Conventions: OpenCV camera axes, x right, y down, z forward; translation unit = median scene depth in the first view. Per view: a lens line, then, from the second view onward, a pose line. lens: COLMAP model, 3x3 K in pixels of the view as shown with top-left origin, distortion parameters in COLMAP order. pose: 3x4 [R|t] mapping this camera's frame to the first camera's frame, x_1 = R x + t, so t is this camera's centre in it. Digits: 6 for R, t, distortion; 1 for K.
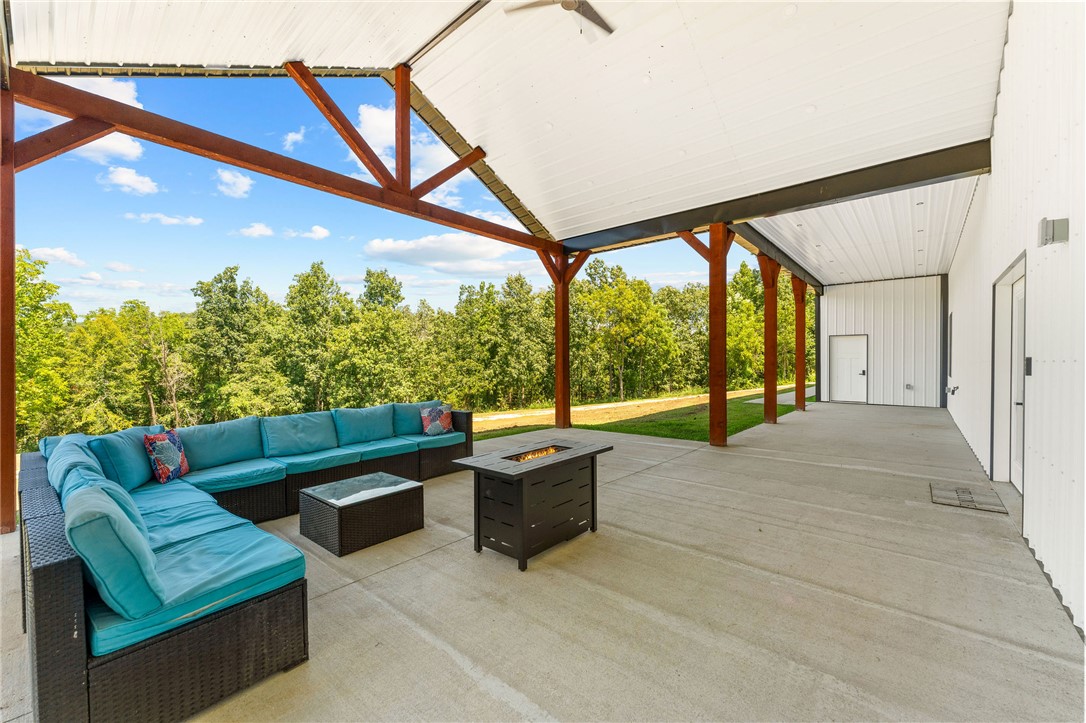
lens RADIAL K [[433.9, 0, 538.7], [0, 433.9, 360.3], [0, 0, 1]] dist [0.001550, -0.000558]
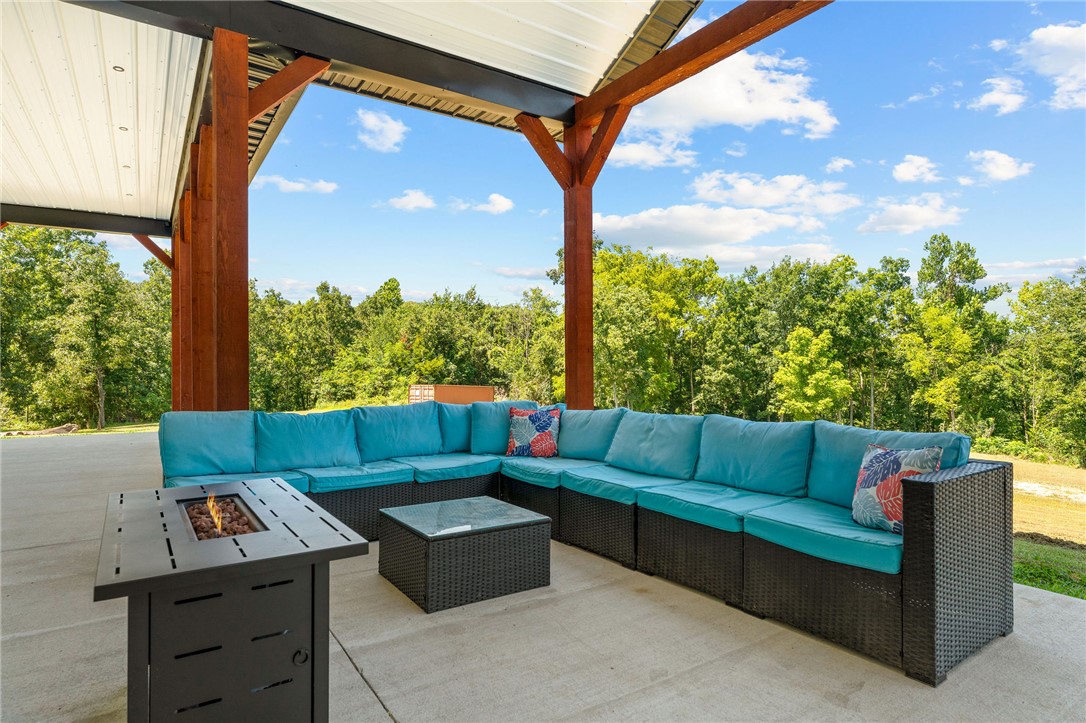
lens RADIAL K [[588.2, 0, 539.2], [0, 588.2, 360.4], [0, 0, 1]] dist [0.012226, -0.001150]
pose [[-0.252955, -0.004010, -0.967470, 0.034562], [0.006075, 0.999965, -0.005733, 0.004755], [0.967459, -0.007327, -0.252922, 0.104093]]
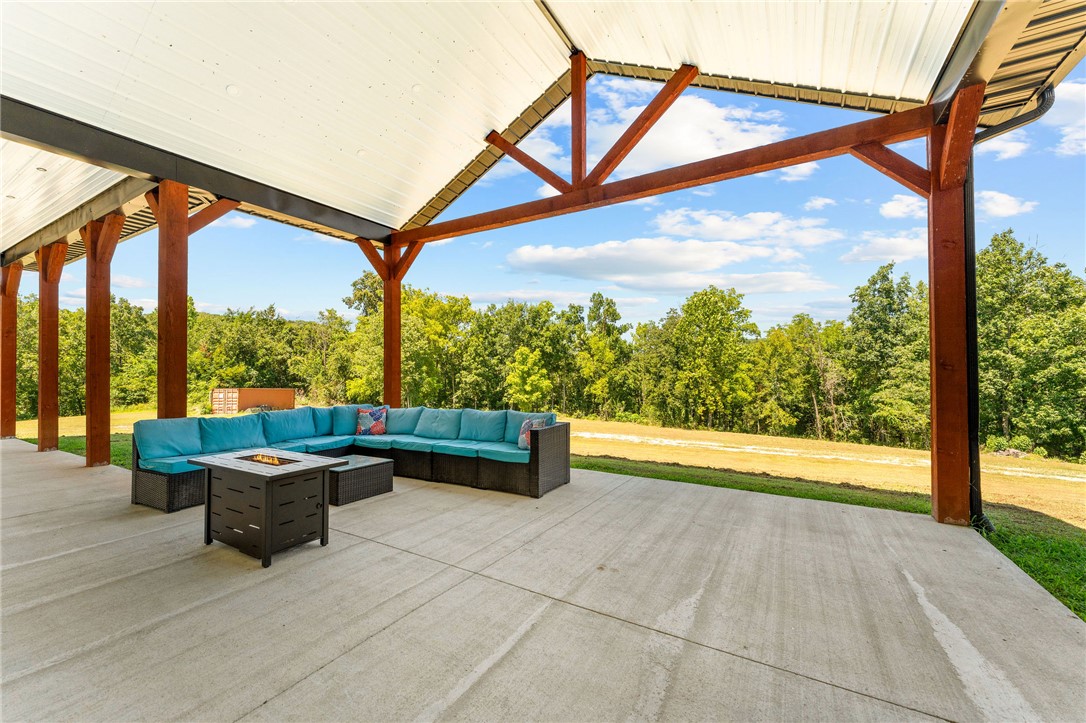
lens RADIAL K [[433.9, 0, 534.0], [0, 433.9, 363.0], [0, 0, 1]] dist [0.001550, -0.000558]
pose [[0.181732, -0.010951, -0.983287, 0.081631], [0.005718, 0.999933, -0.010080, -0.000329], [0.983331, -0.003790, 0.181782, 0.102928]]
